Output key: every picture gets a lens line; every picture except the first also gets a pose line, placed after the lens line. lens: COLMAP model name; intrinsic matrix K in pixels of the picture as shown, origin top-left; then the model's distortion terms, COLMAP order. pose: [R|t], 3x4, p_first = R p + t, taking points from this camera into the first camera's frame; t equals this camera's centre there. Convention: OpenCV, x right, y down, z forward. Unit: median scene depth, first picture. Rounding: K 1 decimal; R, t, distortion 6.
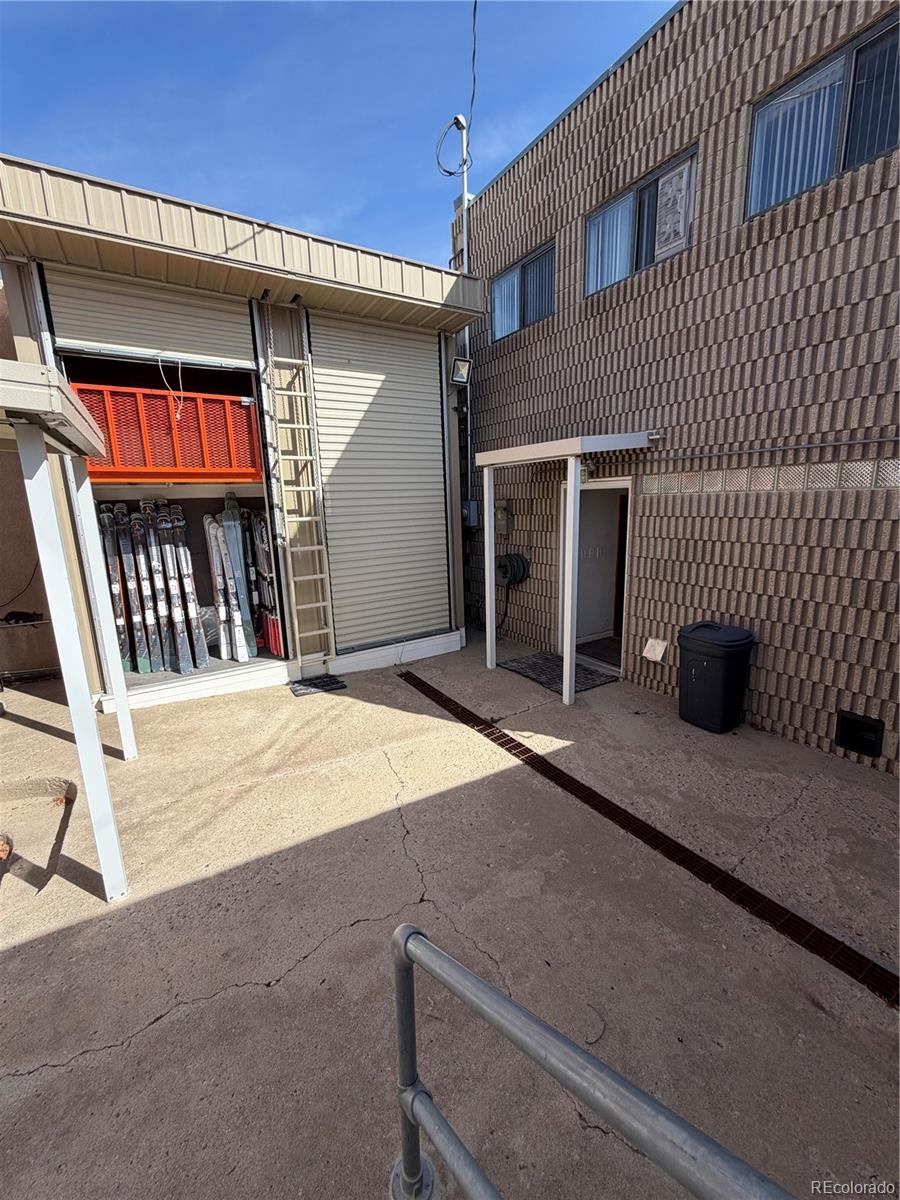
lens RADIAL K [[478.4, 0, 447.5], [0, 478.4, 597.7], [0, 0, 1]] dist [-0.002091, -0.000366]
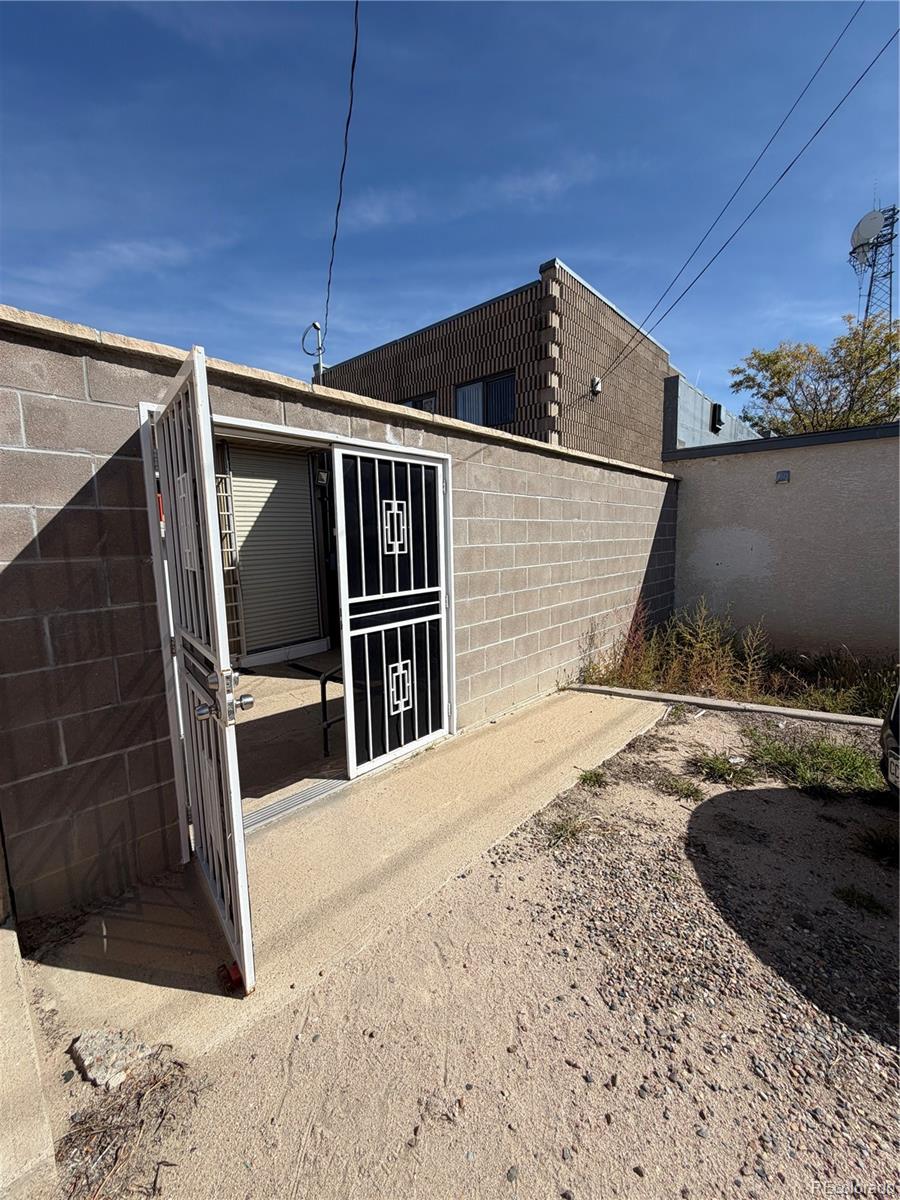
lens RADIAL K [[478.4, 0, 446.6], [0, 478.4, 597.1], [0, 0, 1]] dist [-0.002091, -0.000366]
pose [[0.958314, -0.028598, 0.284282, -0.040140], [0.048431, 0.996839, -0.062983, 0.058928], [-0.281582, 0.074126, 0.956670, -0.637646]]
